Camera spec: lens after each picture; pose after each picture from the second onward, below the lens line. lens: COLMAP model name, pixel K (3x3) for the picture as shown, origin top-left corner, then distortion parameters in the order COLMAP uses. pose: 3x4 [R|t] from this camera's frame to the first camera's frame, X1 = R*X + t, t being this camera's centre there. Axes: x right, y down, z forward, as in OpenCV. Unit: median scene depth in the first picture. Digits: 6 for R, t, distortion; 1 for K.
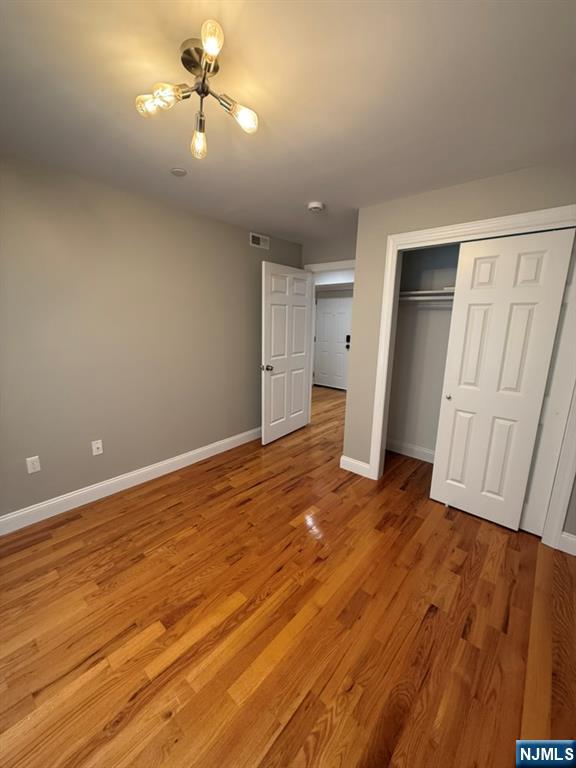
lens RADIAL K [[302.7, 0, 291.0], [0, 302.7, 382.2], [0, 0, 1]] dist [-0.003066, 0.000326]
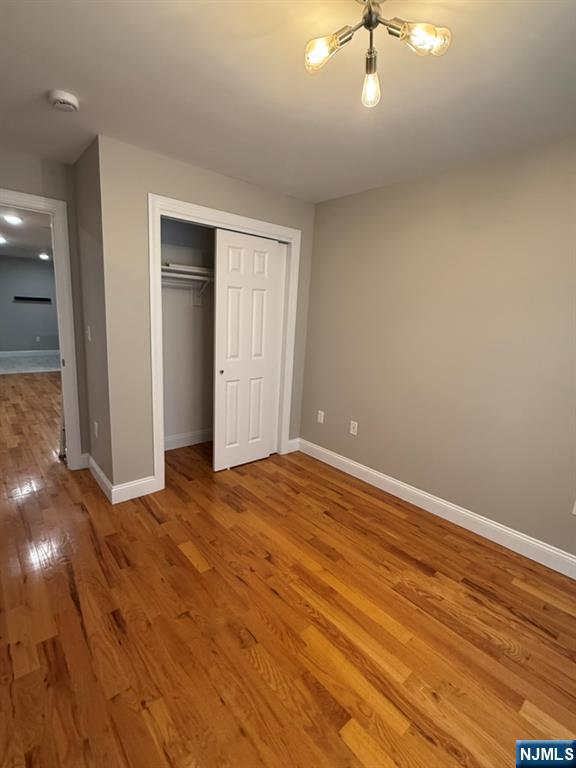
lens RADIAL K [[360.7, 0, 281.4], [0, 360.7, 384.9], [0, 0, 1]] dist [0.005826, -0.001815]
pose [[0.152389, -0.207555, 0.966281, -0.870620], [0.158870, 0.970130, 0.183327, -0.133456], [-0.975468, 0.125576, 0.180812, 0.692745]]
